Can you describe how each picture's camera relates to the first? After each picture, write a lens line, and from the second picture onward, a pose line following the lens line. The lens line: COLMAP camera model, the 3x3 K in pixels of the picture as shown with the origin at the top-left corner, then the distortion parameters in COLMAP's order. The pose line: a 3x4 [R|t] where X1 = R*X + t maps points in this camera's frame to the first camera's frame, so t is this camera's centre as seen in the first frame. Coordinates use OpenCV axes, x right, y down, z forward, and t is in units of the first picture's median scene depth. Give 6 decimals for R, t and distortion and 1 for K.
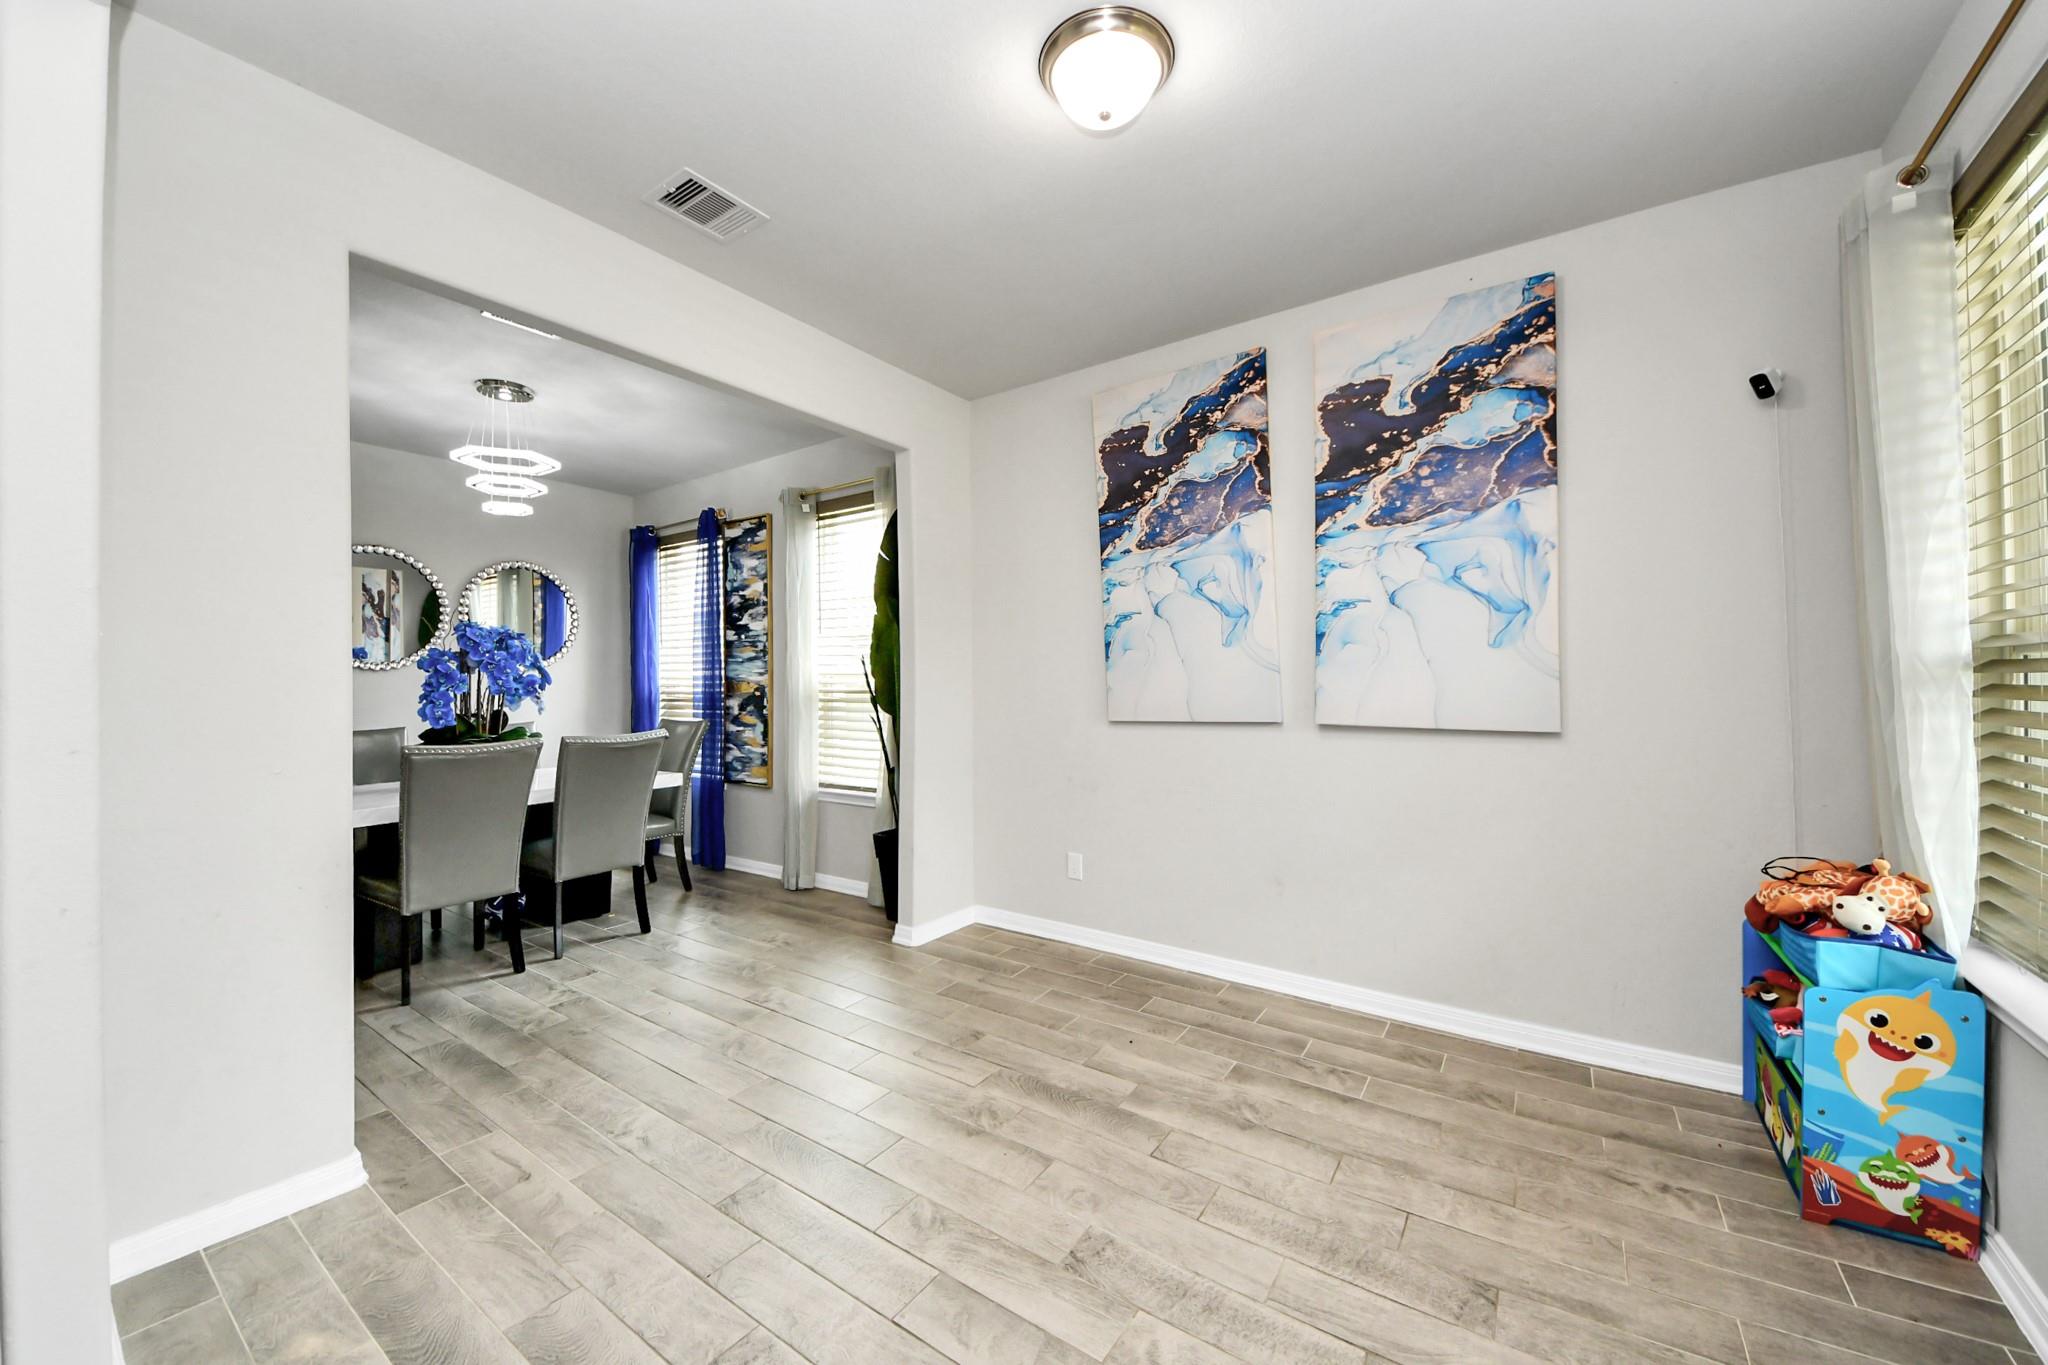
lens RADIAL K [[750.4, 0, 1034.5], [0, 750.4, 687.0], [0, 0, 1]] dist [0.012404, -0.012144]
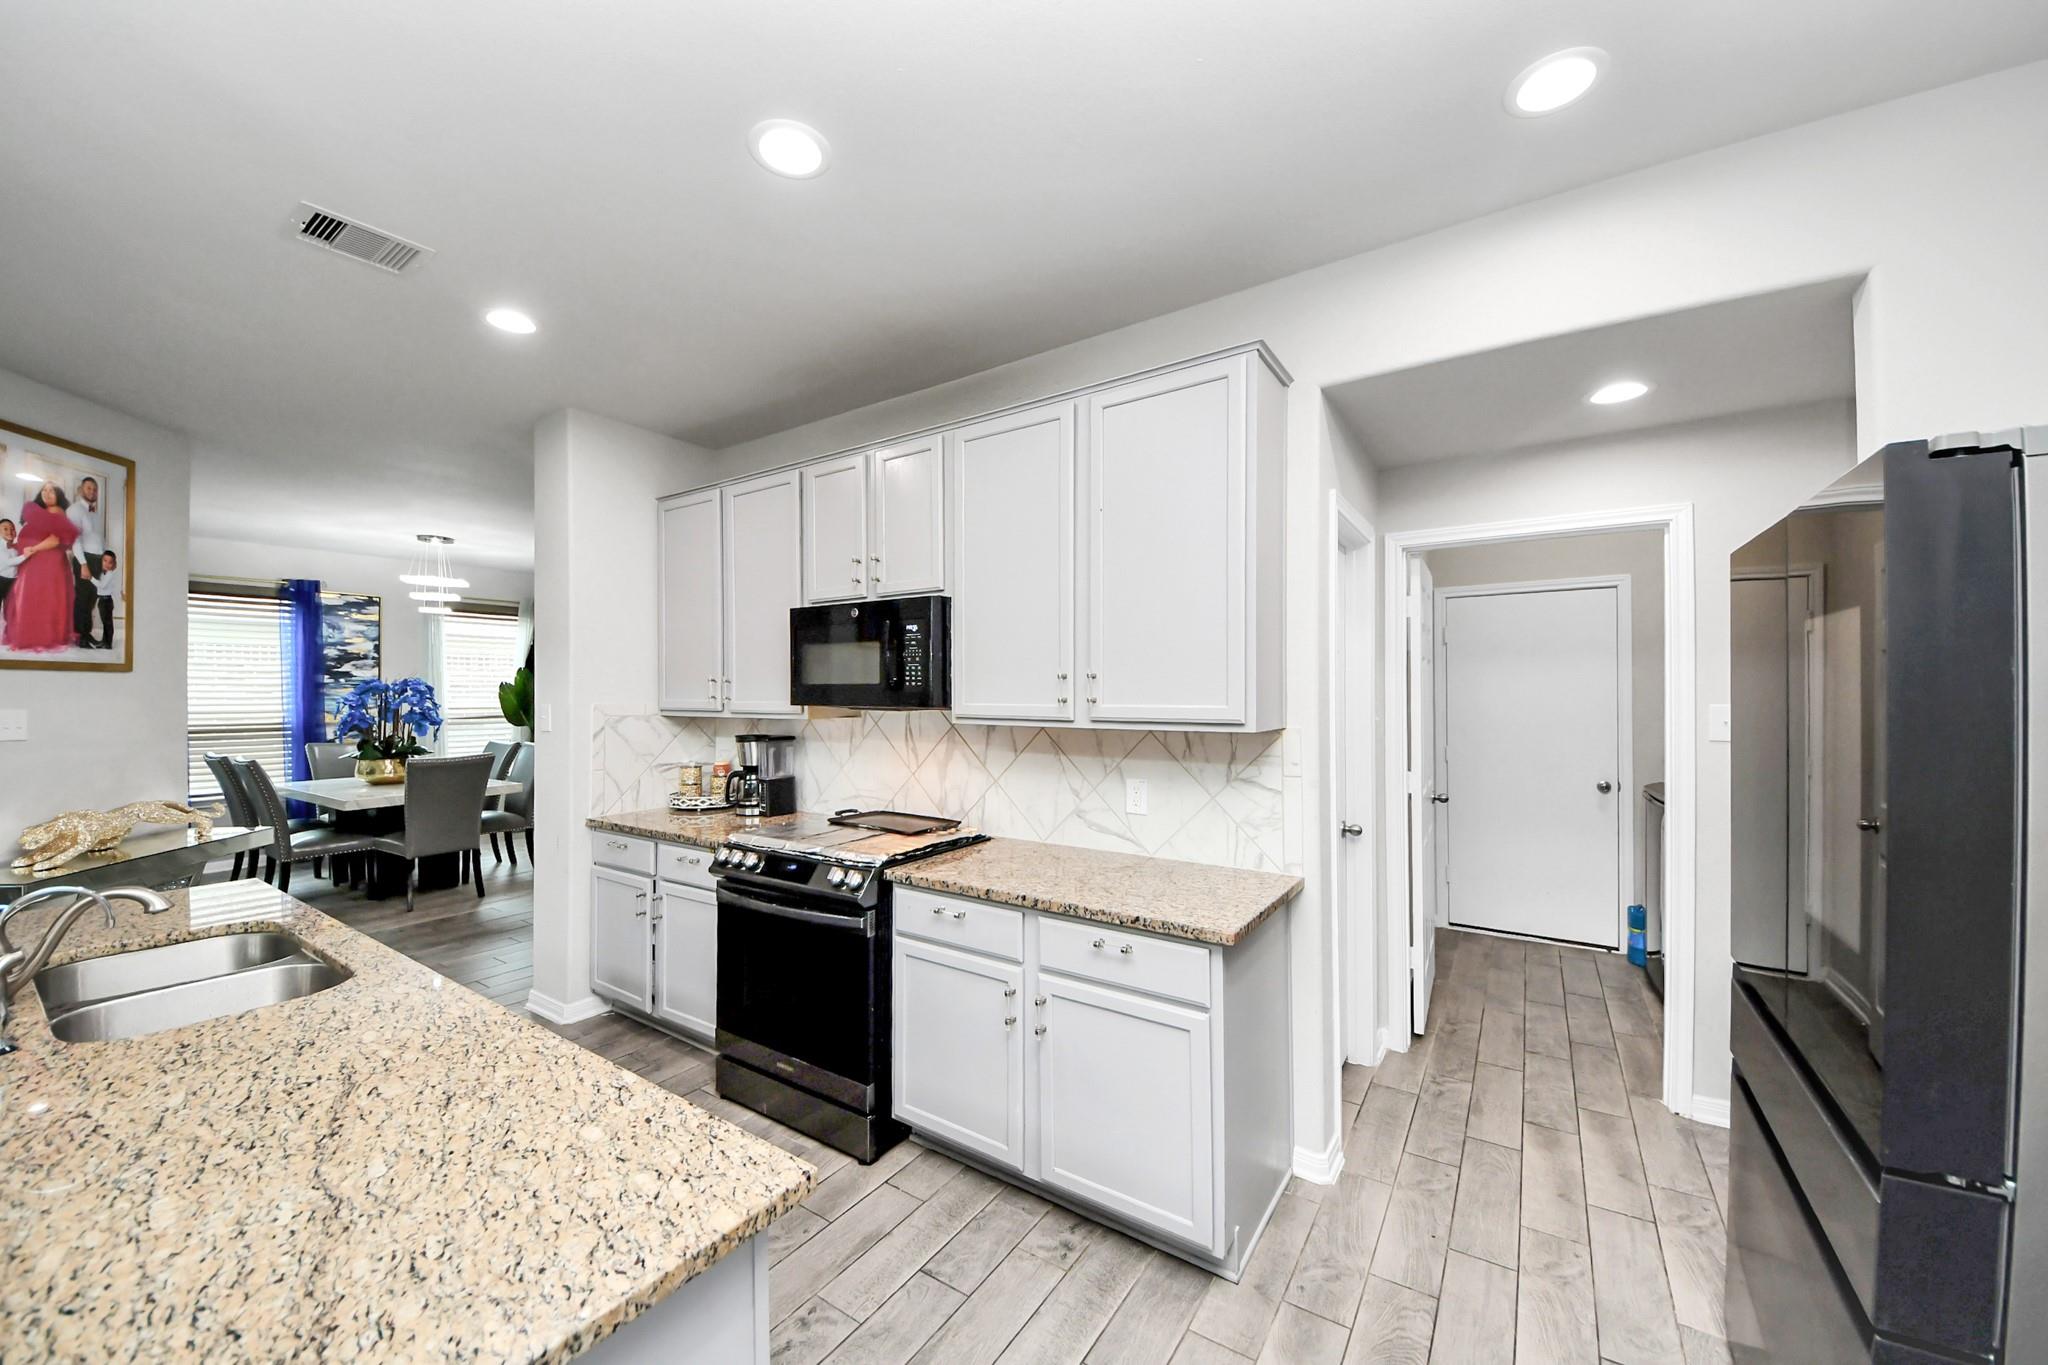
lens RADIAL K [[736.8, 0, 1003.9], [0, 736.8, 683.3], [0, 0, 1]] dist [0.012815, -0.011155]
pose [[0.005153, 0.021663, 0.999752, -1.877205], [0.007243, 0.999738, -0.021700, -0.027380], [-0.999960, 0.007353, 0.004994, -0.205821]]
